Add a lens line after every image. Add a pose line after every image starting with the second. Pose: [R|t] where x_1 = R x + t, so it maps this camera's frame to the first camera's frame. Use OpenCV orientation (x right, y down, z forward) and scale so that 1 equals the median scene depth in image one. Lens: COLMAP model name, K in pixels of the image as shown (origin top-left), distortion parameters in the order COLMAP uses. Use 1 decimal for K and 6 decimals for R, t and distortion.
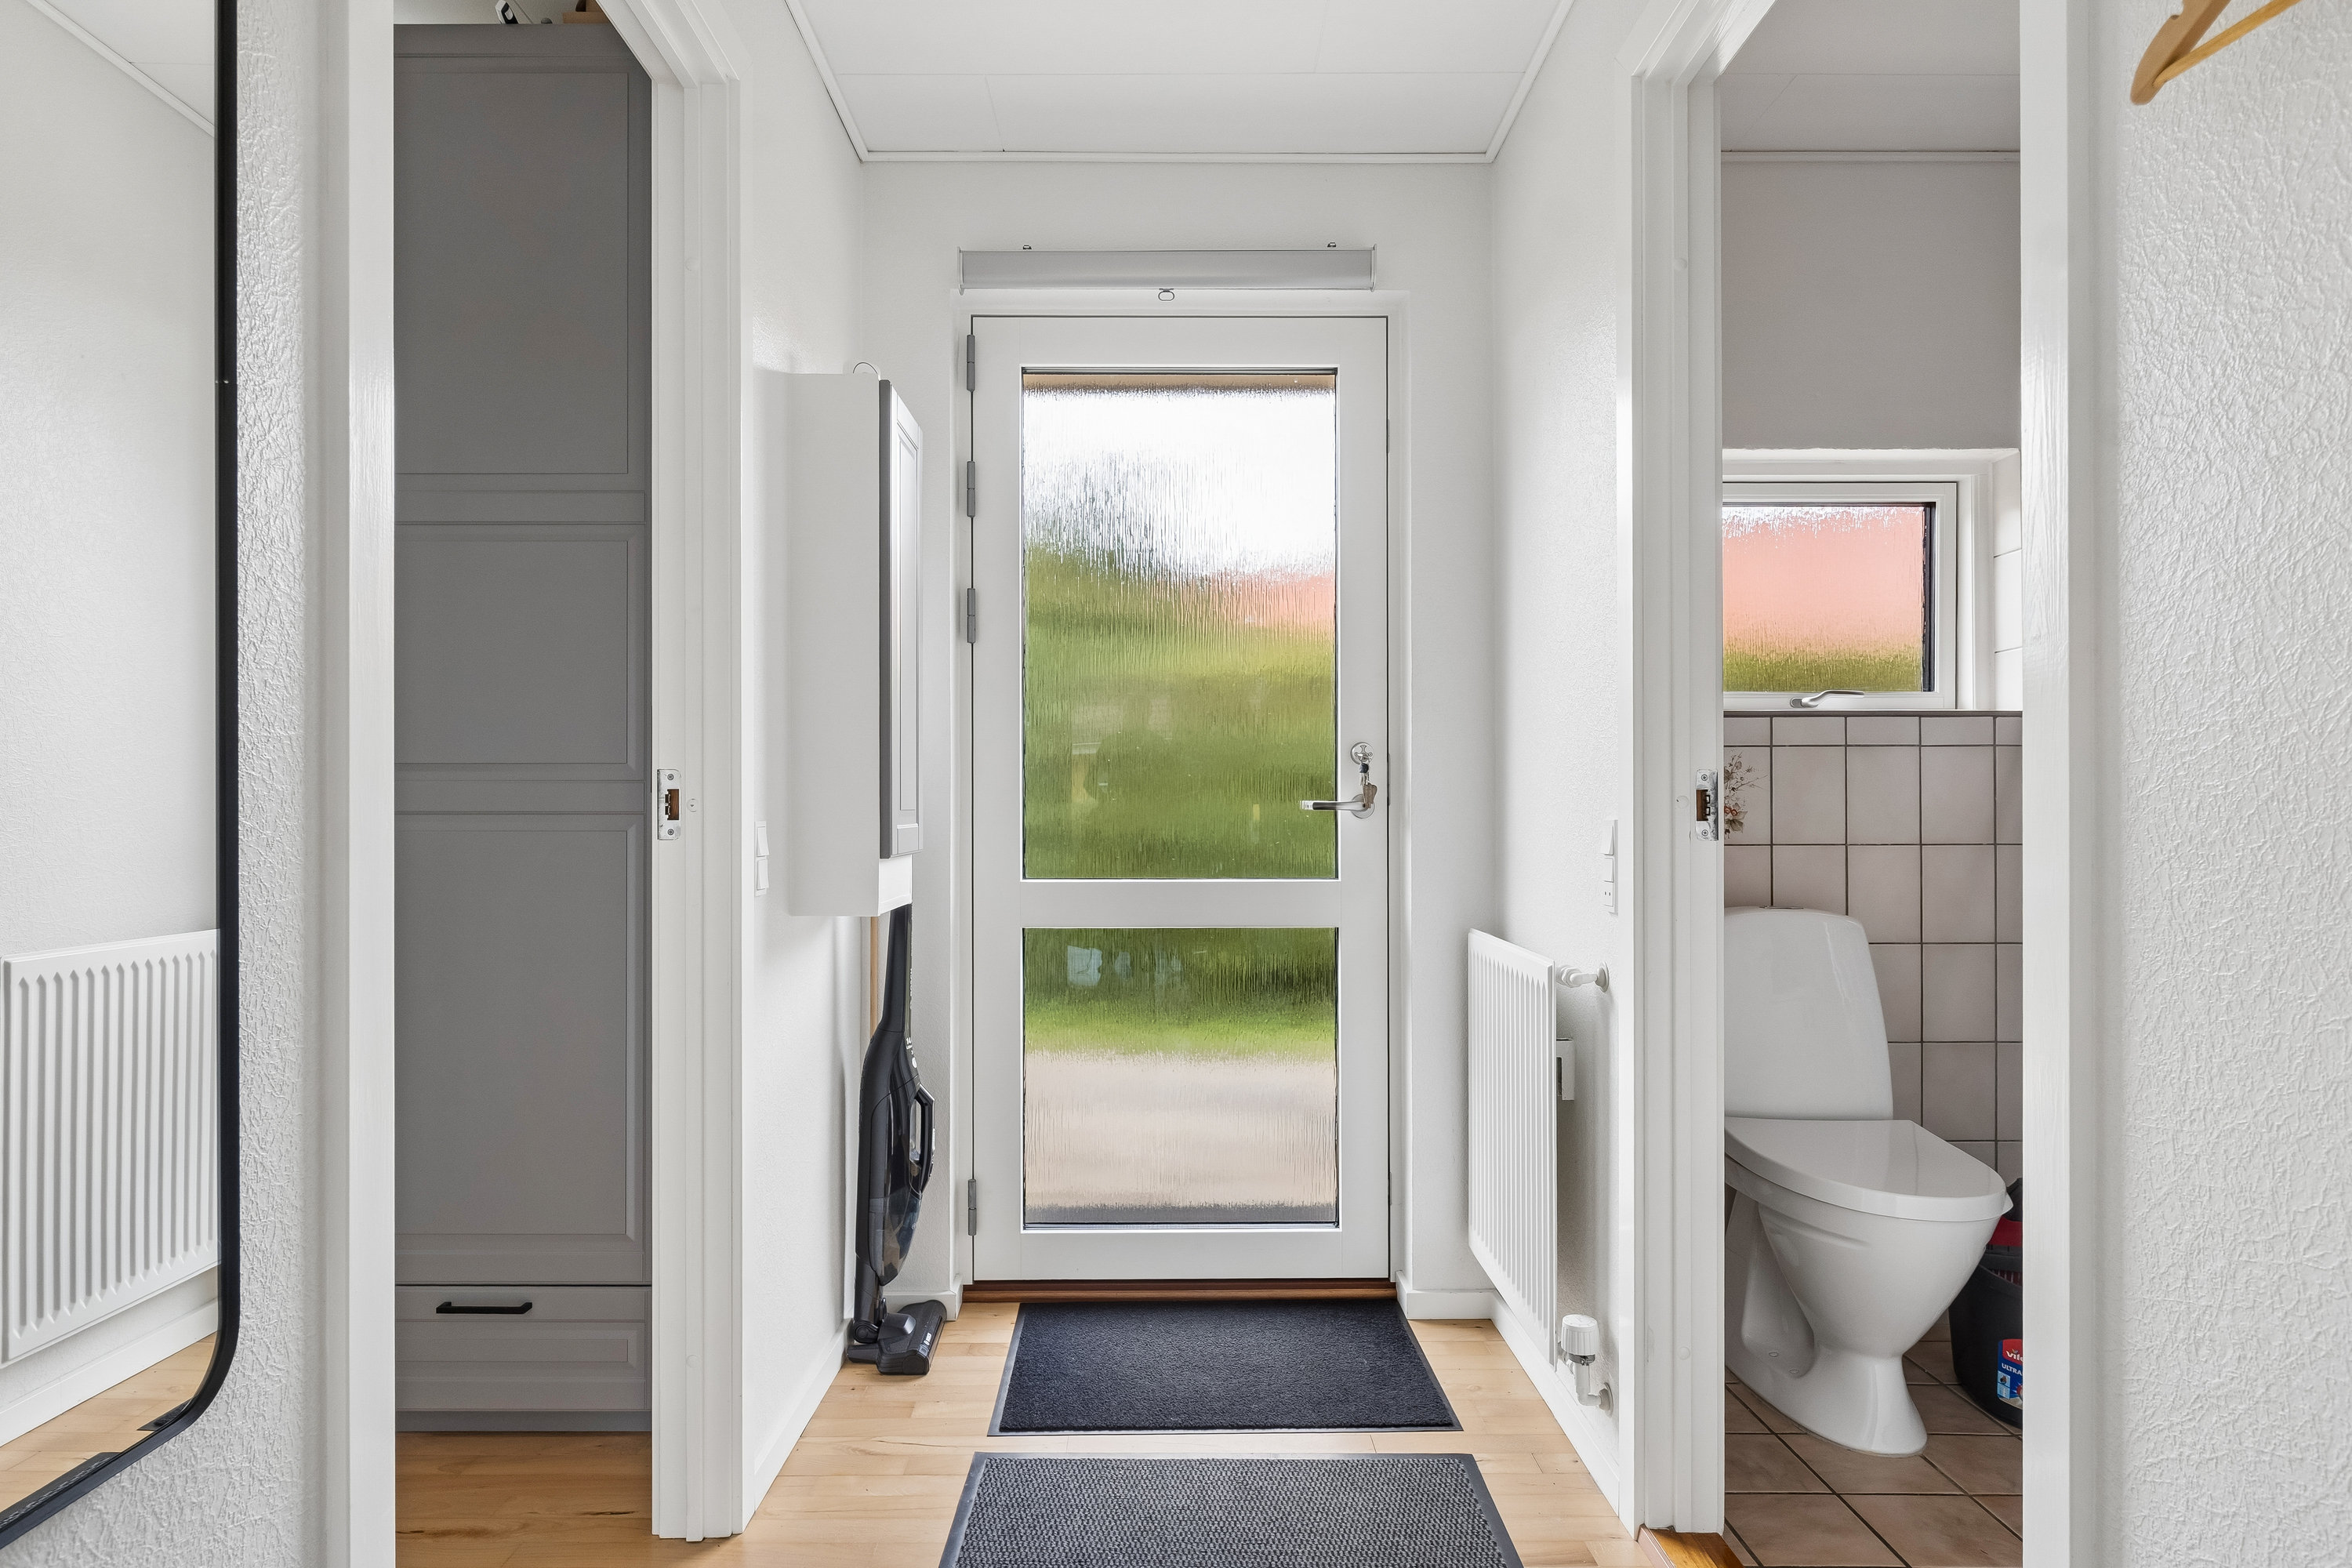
lens RADIAL K [[1380.0, 0, 1176.0], [0, 1380.0, 784.0], [0, 0, 1]] dist [-0.072978, 0.000101]
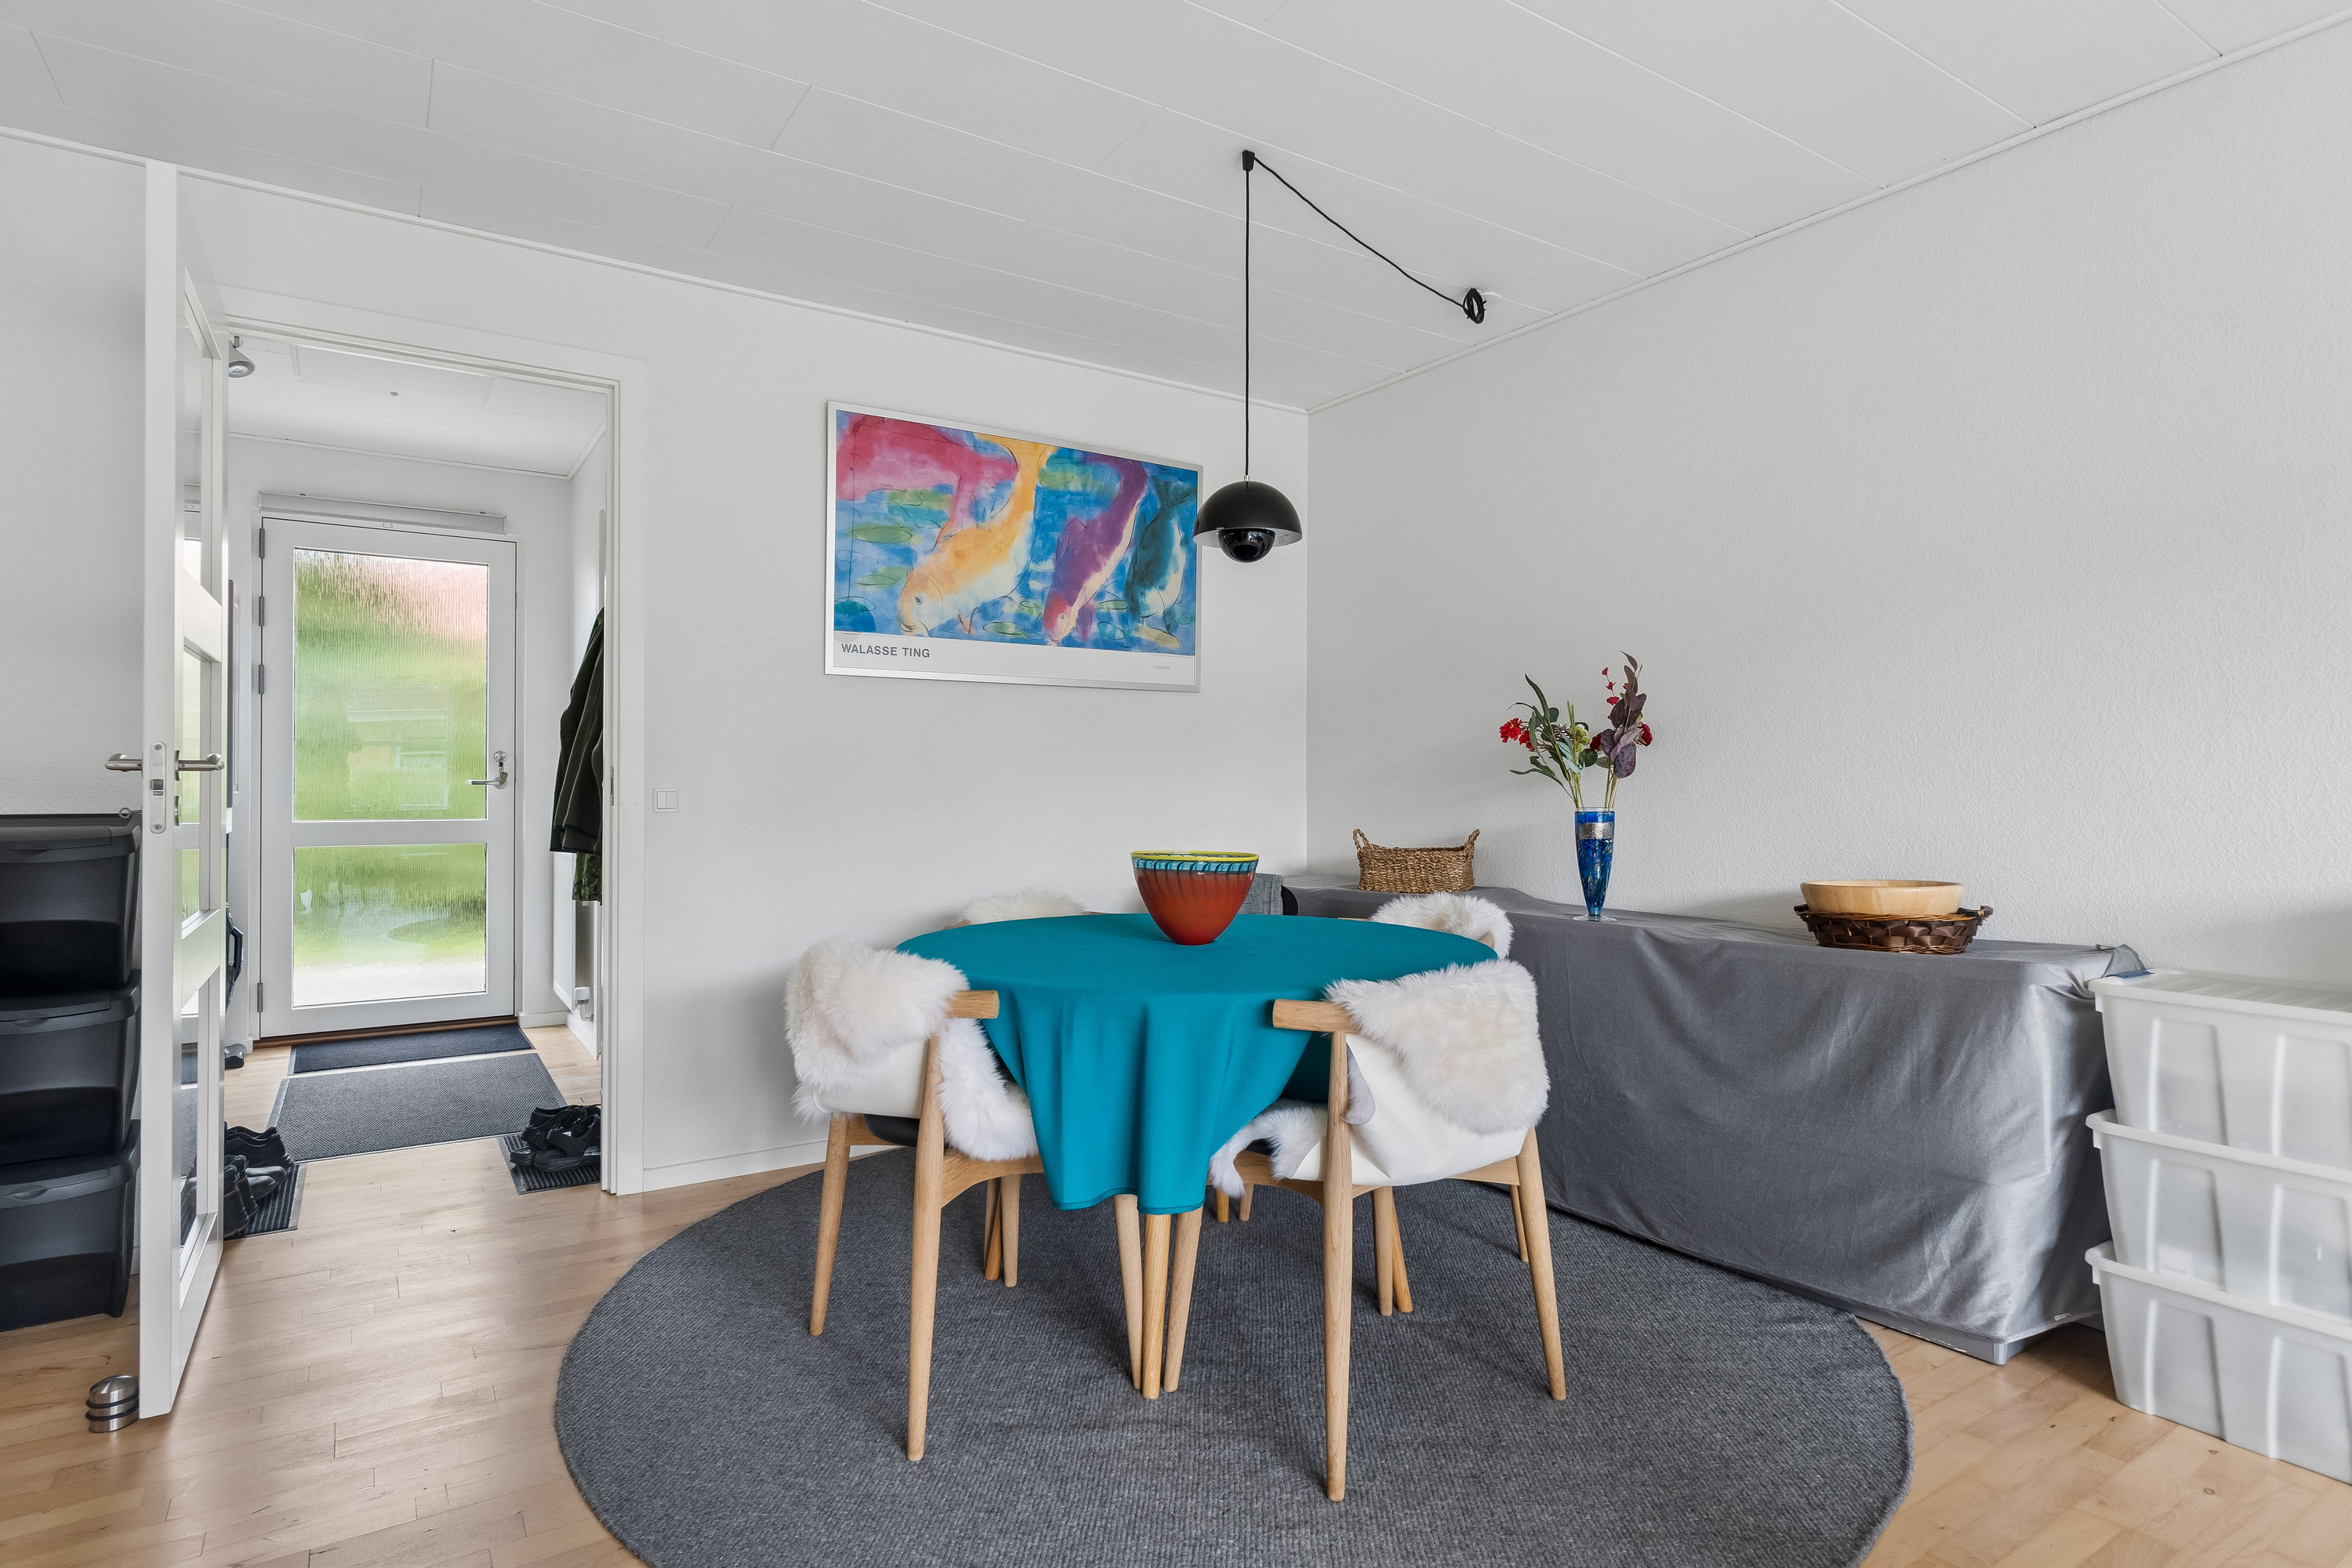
lens RADIAL K [[1242.1, 0, 1199.0], [0, 1242.1, 774.7], [0, 0, 1]] dist [-0.002348, 0.000317]
pose [[0.840666, 0.006388, 0.541516, 0.009758], [-0.012087, 0.999903, 0.006968, -0.021963], [-0.541419, -0.012403, 0.840662, -1.134967]]
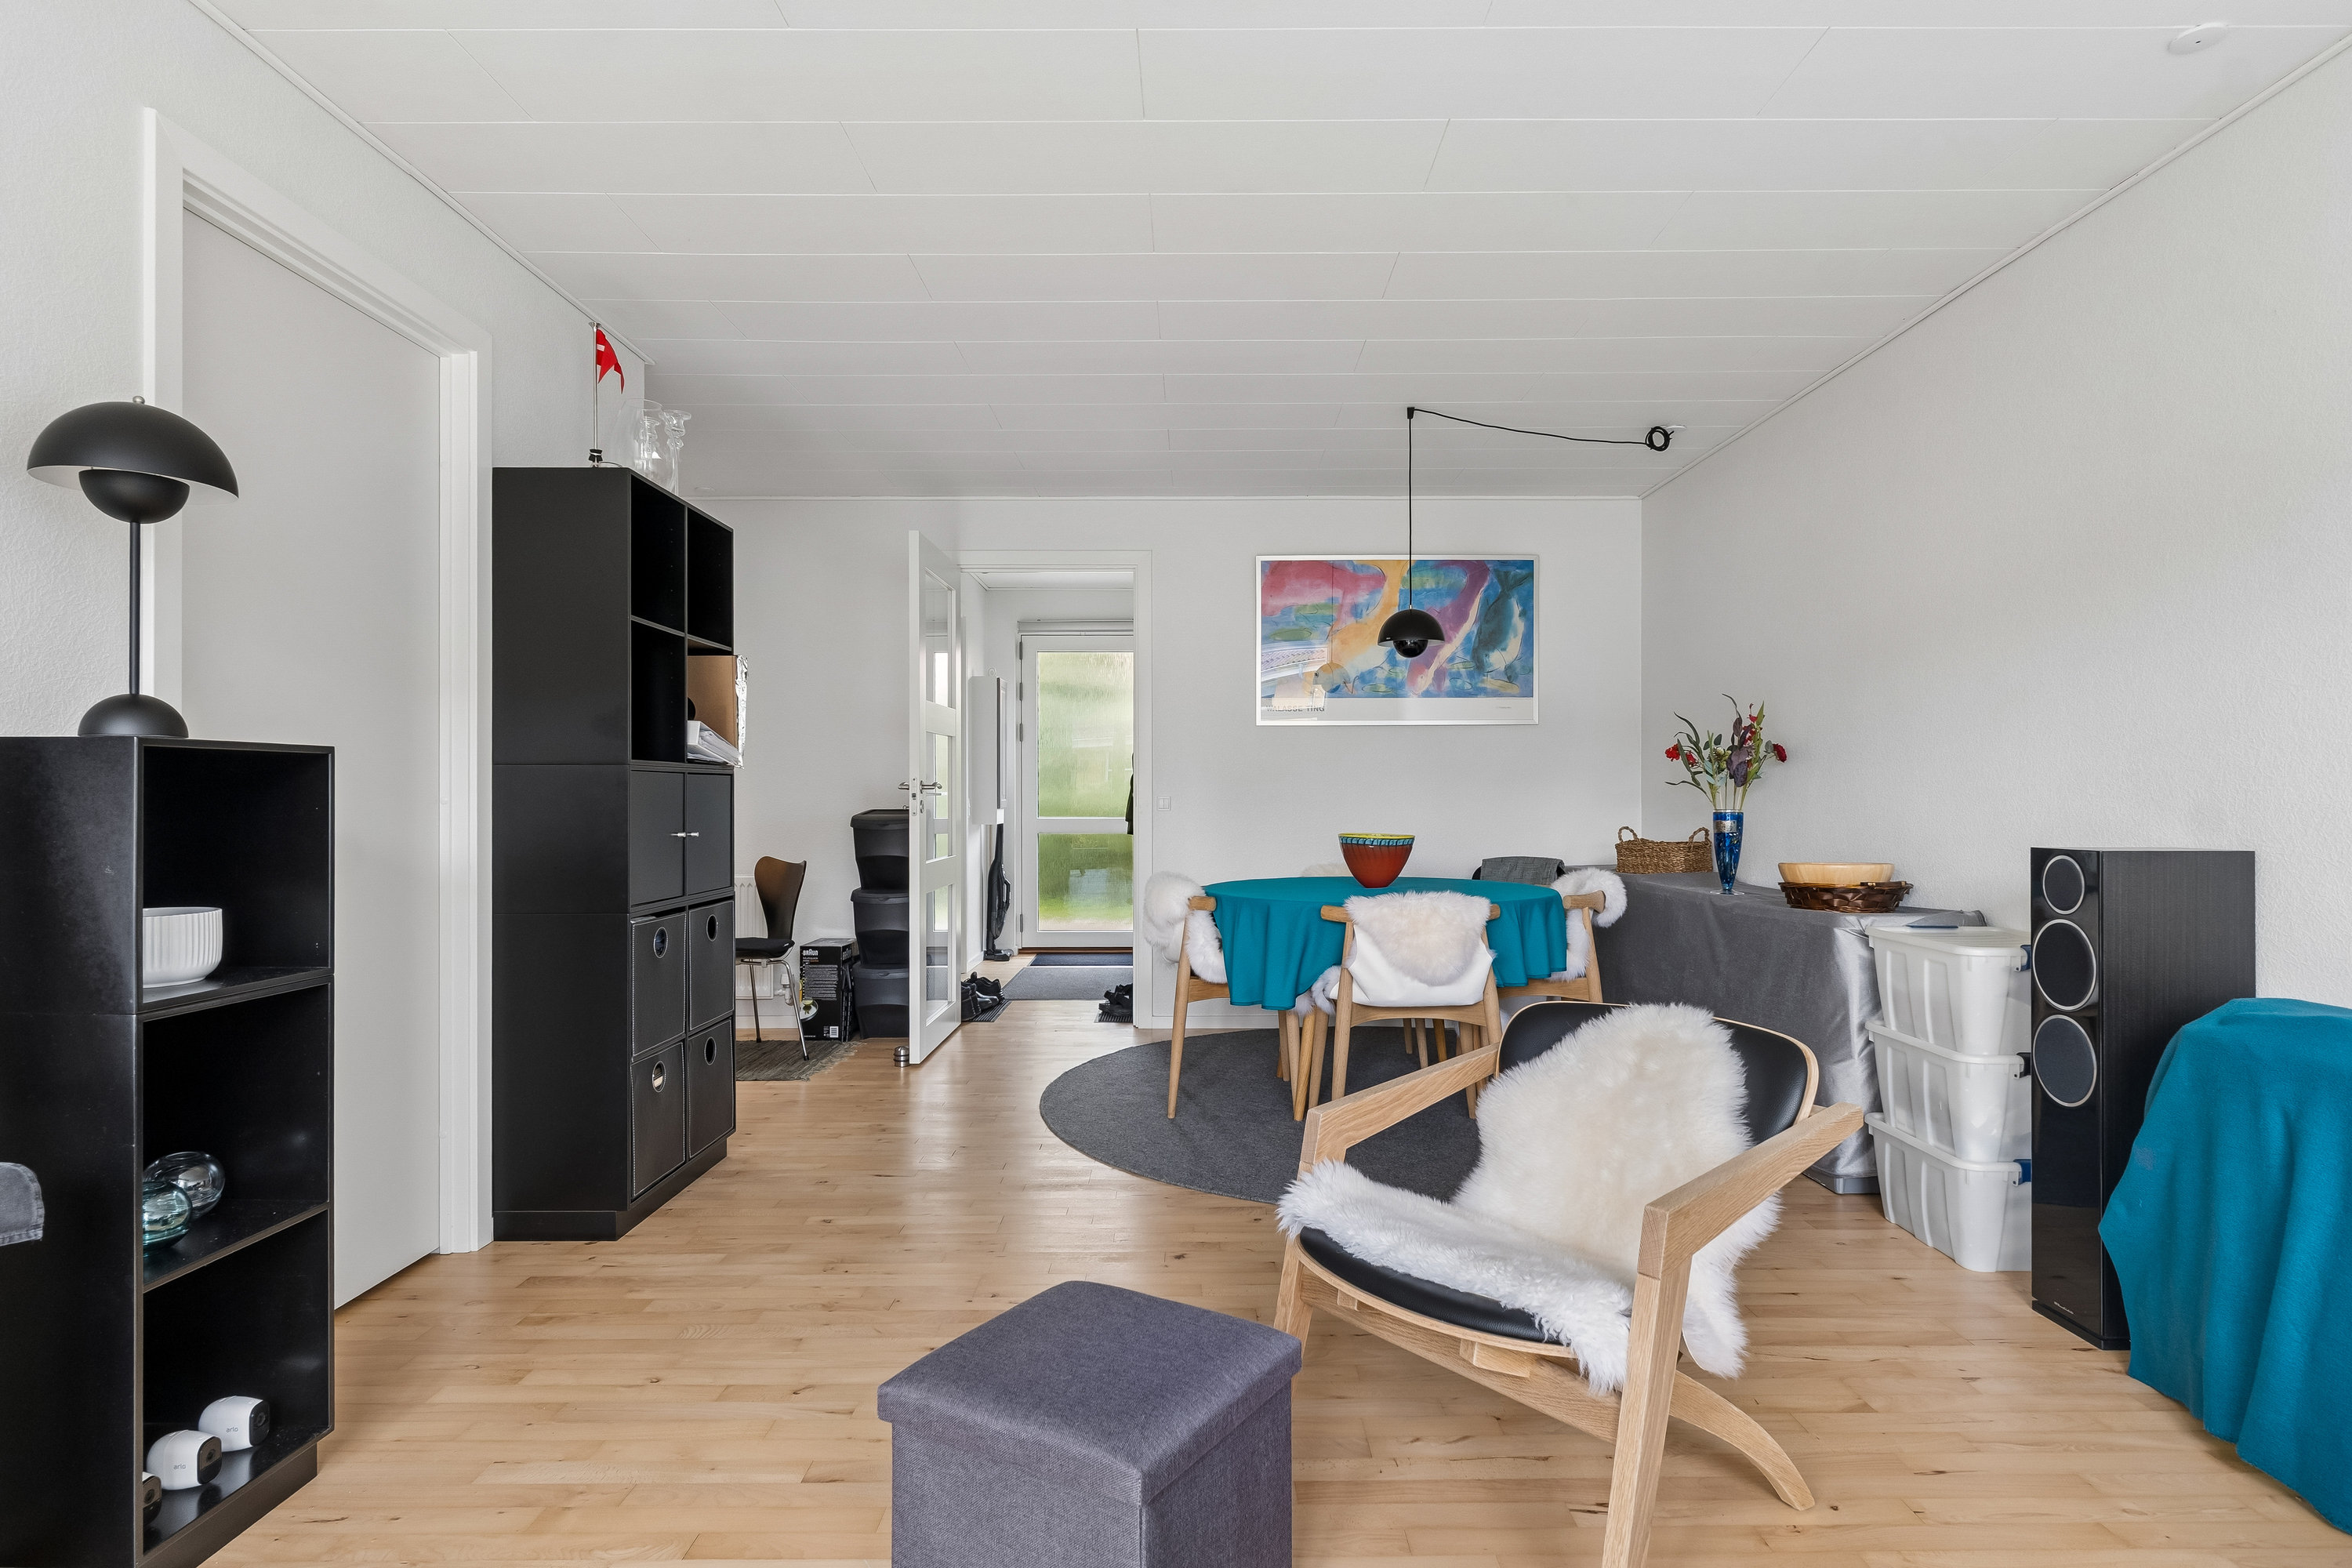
lens RADIAL K [[1242.1, 0, 1199.0], [0, 1242.1, 774.7], [0, 0, 1]] dist [-0.002348, 0.000317]
pose [[0.999983, -0.001668, -0.005564, 0.276222], [0.001681, 0.999996, 0.002293, -0.034727], [0.005560, -0.002303, 0.999982, -1.859859]]
